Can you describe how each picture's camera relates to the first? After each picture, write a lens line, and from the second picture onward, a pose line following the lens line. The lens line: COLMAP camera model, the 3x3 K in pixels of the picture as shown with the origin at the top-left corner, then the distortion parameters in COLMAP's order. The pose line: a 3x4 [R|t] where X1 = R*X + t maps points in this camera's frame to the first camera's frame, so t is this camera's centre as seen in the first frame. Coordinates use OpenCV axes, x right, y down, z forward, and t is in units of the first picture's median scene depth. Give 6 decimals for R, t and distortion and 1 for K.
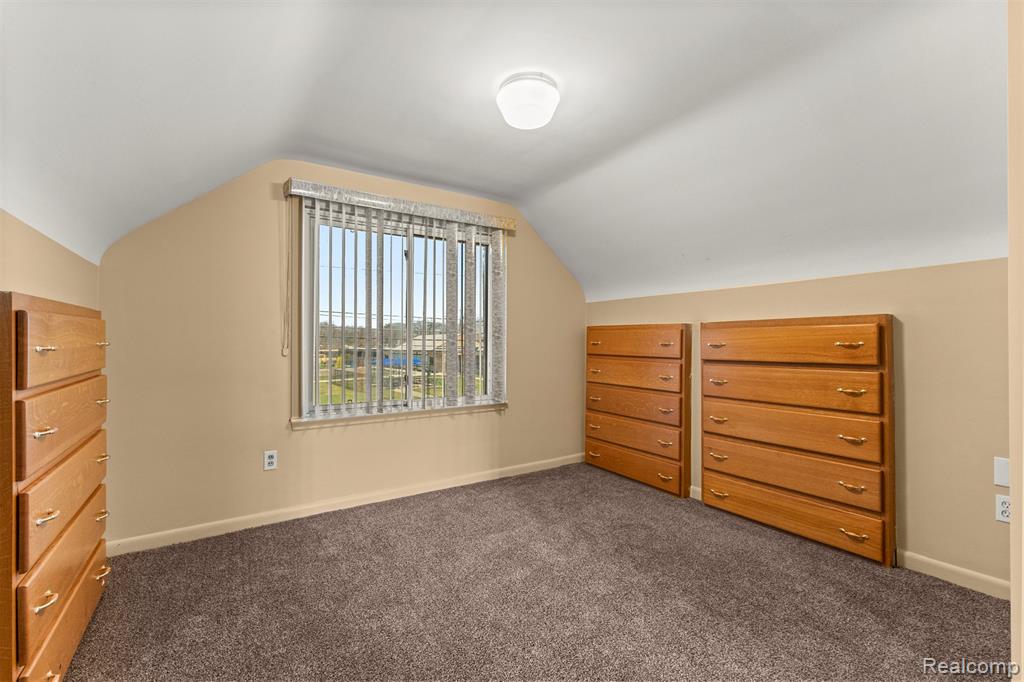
lens RADIAL K [[442.8, 0, 512.0], [0, 442.8, 341.0], [0, 0, 1]] dist [0.010908, -0.000612]
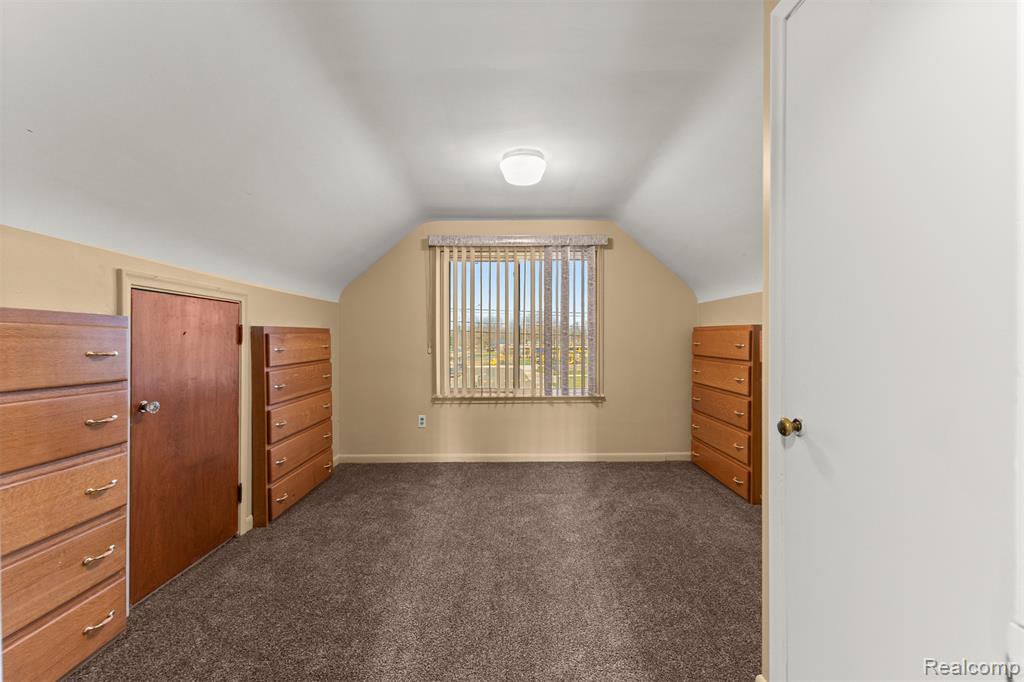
lens RADIAL K [[454.4, 0, 514.2], [0, 454.4, 345.5], [0, 0, 1]] dist [0.000951, 0.000033]
pose [[0.836504, 0.002690, -0.547954, 0.540719], [0.006619, 0.999865, 0.015012, -0.013385], [0.547920, -0.016184, 0.836374, -0.122484]]
